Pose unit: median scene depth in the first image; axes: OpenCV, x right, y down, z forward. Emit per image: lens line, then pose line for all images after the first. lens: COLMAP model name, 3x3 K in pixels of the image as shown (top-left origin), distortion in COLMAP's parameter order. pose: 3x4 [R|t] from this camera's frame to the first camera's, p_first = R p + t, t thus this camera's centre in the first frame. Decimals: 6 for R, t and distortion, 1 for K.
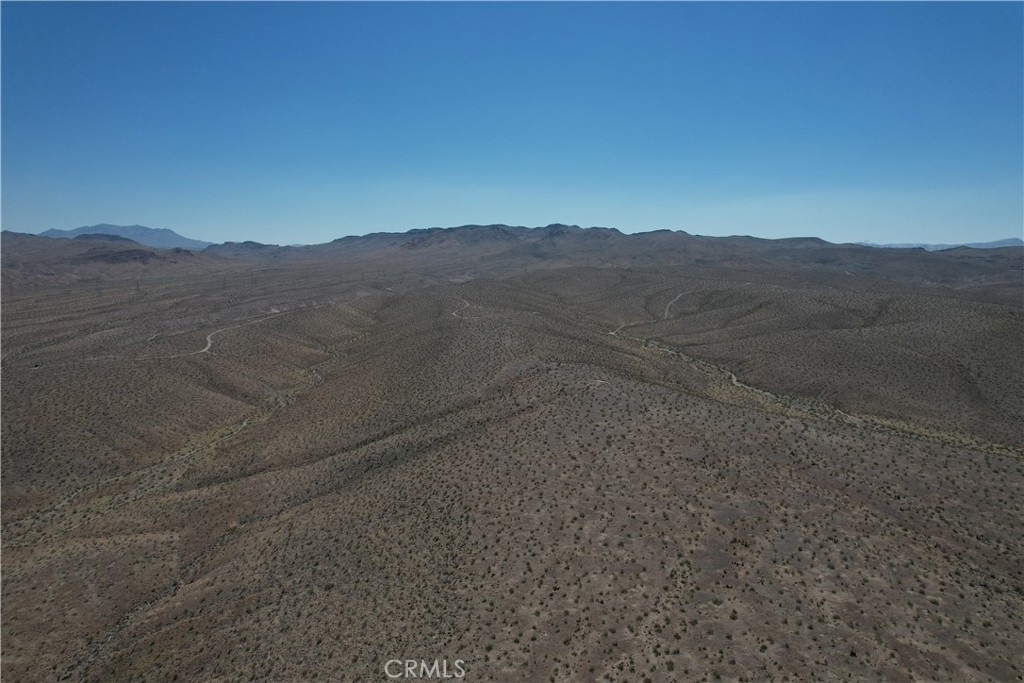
lens RADIAL K [[647.9, 0, 516.8], [0, 647.9, 345.2], [0, 0, 1]] dist [-0.073187, 0.063315]
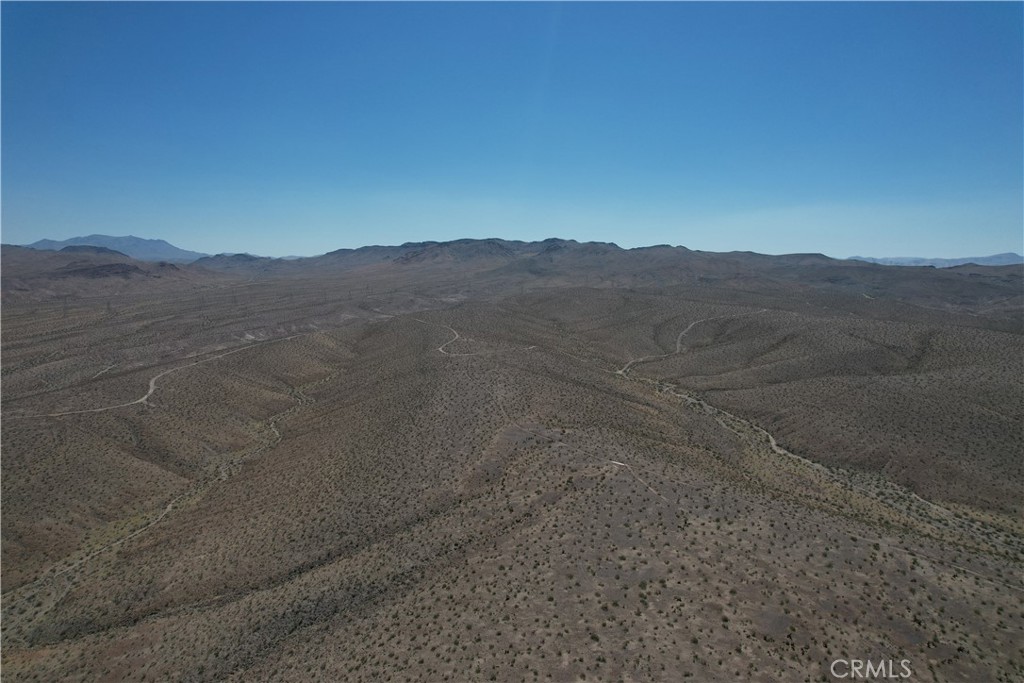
lens RADIAL K [[647.9, 0, 514.7], [0, 647.9, 345.6], [0, 0, 1]] dist [-0.073187, 0.063315]
pose [[0.999986, 0.004286, 0.003046, 0.001247], [-0.004232, 0.999841, -0.017316, -0.047042], [-0.003119, 0.017303, 0.999845, 0.143499]]
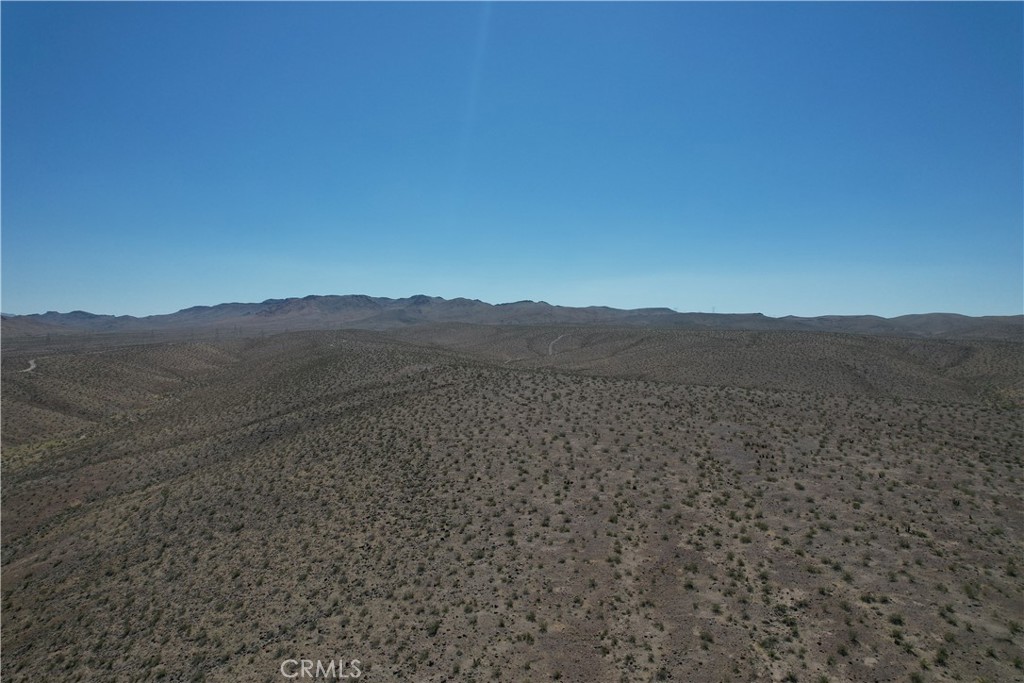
lens RADIAL K [[647.9, 0, 514.5], [0, 647.9, 343.4], [0, 0, 1]] dist [-0.073187, 0.063315]
pose [[0.977467, -0.001341, 0.211083, -0.044061], [0.027984, 0.991977, -0.123286, 0.083827], [-0.209224, 0.126415, 0.969662, 0.069389]]
